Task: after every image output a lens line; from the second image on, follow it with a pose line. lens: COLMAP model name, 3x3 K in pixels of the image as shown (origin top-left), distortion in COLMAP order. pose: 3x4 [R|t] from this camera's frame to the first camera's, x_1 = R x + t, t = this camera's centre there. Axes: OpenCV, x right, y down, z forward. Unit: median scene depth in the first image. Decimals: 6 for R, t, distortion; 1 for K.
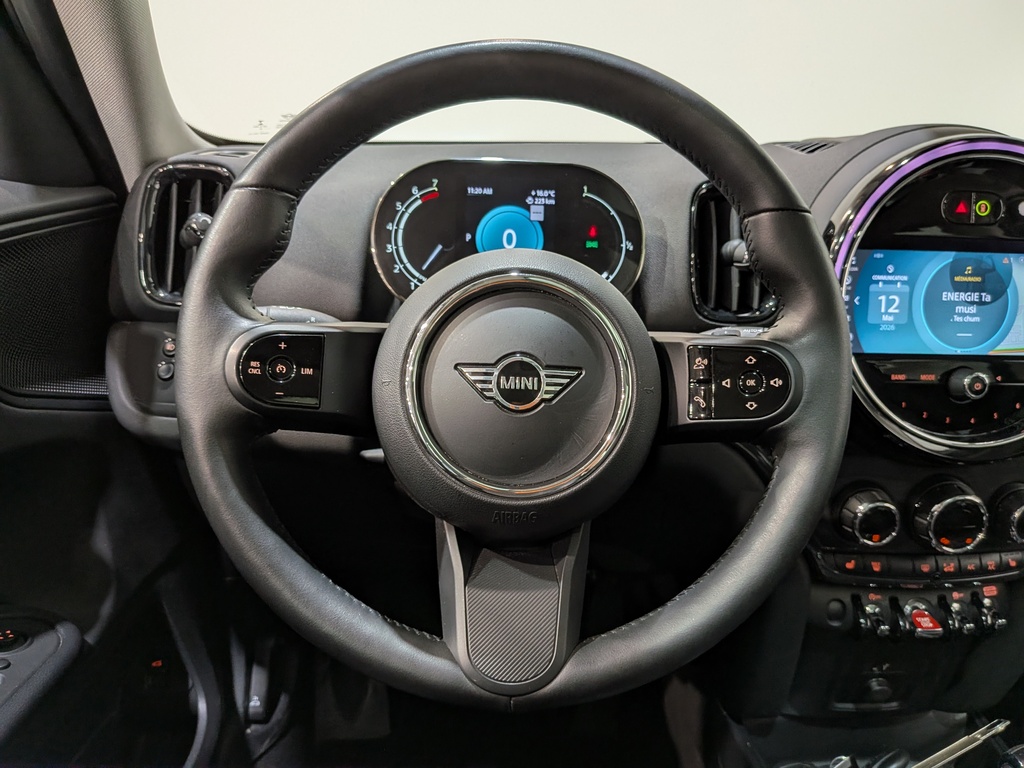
lens RADIAL K [[747.0, 0, 525.0], [0, 747.0, 384.6], [0, 0, 1]] dist [0.053678, -0.091738]
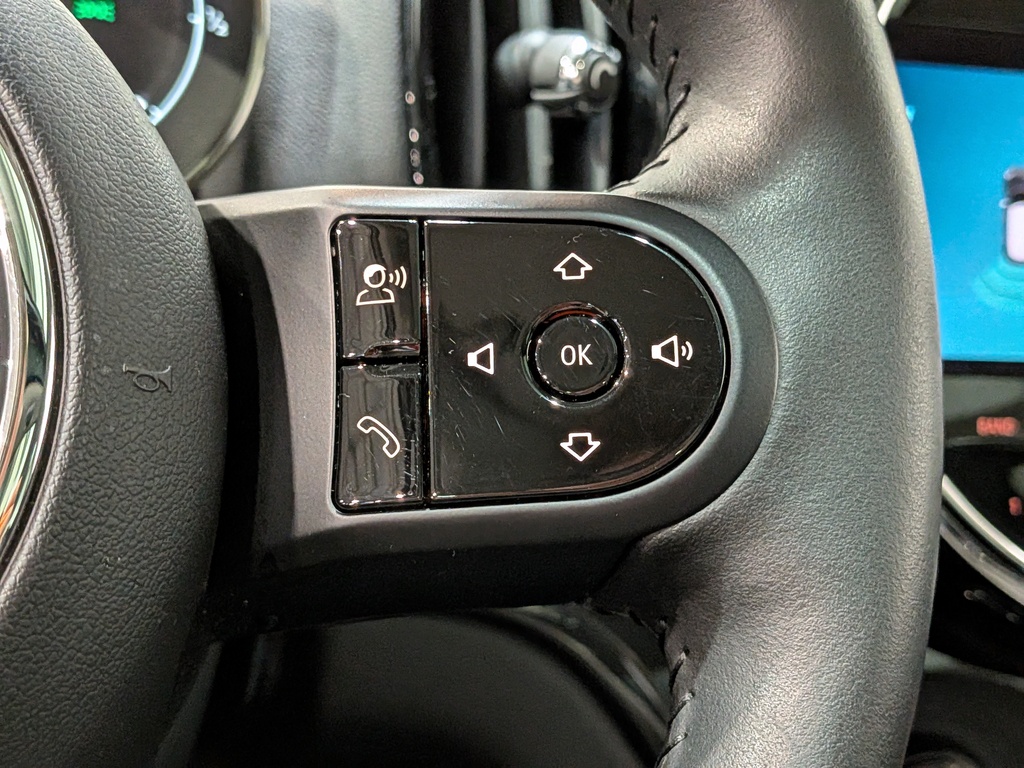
lens RADIAL K [[1500.8, 0, 509.5], [0, 1500.8, 381.6], [0, 0, 1]] dist [0.116103, 0.000000]
pose [[0.974340, 0.001200, 0.225078, 0.116252], [0.024523, 0.993467, -0.111456, 0.042681], [-0.223742, 0.114115, 0.967945, 0.363800]]
